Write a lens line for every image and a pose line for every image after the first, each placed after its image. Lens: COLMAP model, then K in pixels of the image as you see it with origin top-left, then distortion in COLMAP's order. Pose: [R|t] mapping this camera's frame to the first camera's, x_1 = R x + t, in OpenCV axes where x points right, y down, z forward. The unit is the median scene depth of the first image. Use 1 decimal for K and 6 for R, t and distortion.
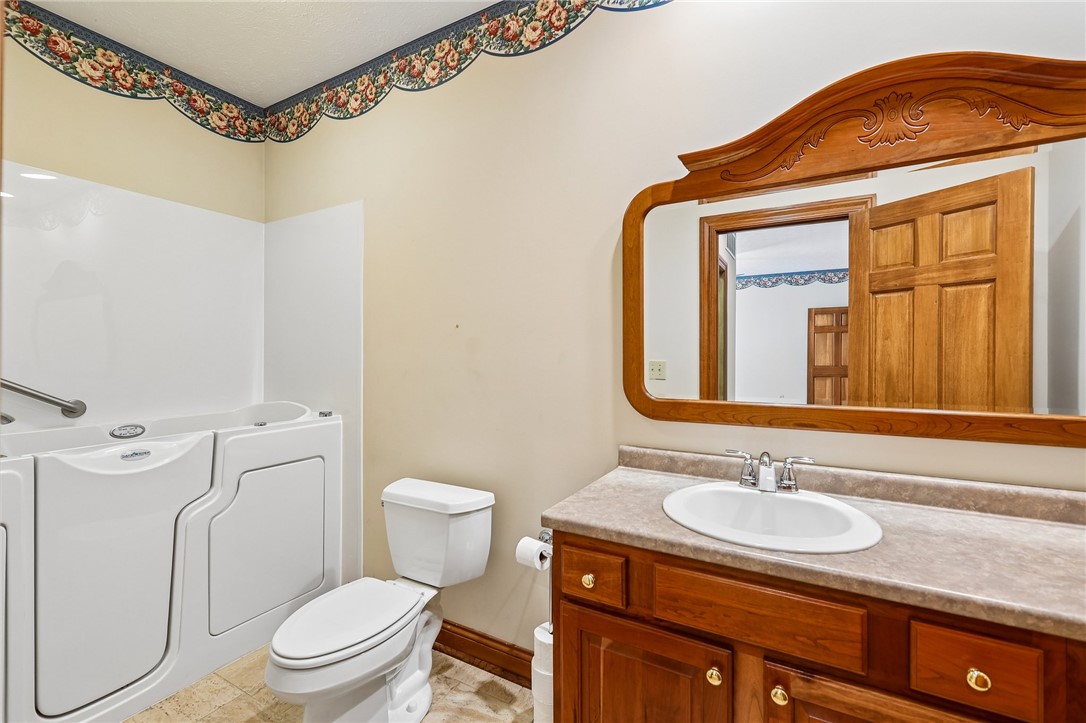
lens RADIAL K [[471.1, 0, 539.9], [0, 471.1, 366.6], [0, 0, 1]] dist [0.034478, 0.000415]
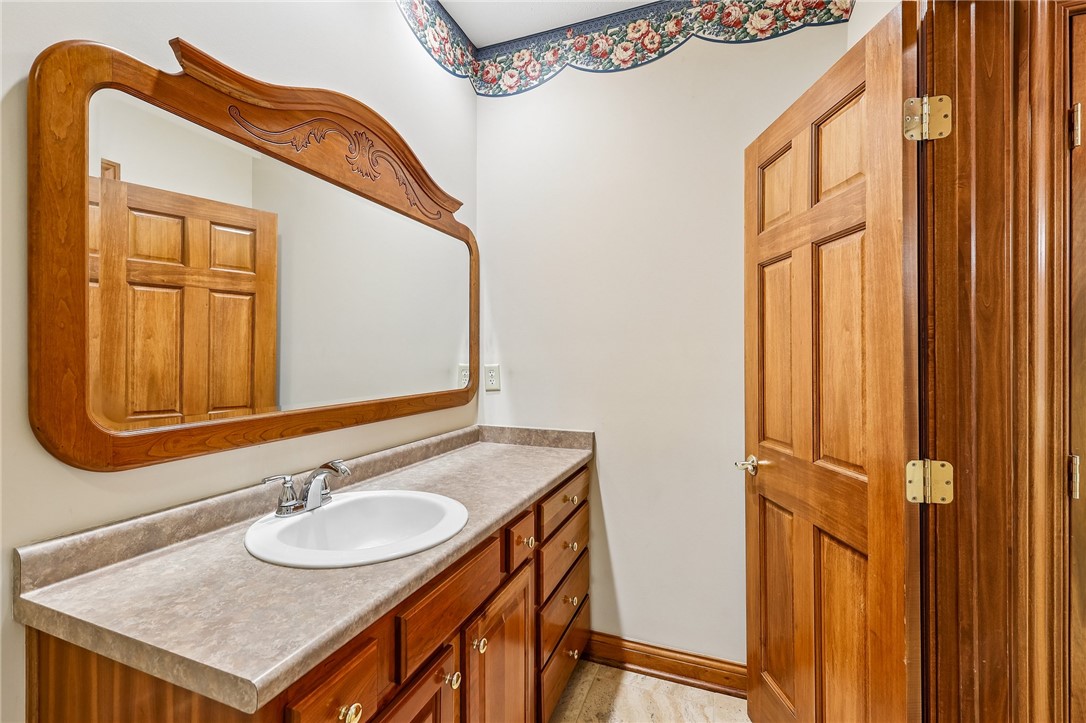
lens RADIAL K [[471.1, 0, 538.4], [0, 471.1, 352.2], [0, 0, 1]] dist [0.034478, 0.000415]
pose [[-0.153932, 0.013113, 0.987994, -0.403492], [0.010114, 0.999880, -0.011695, -0.017059], [-0.988030, 0.008193, -0.154046, 0.591178]]
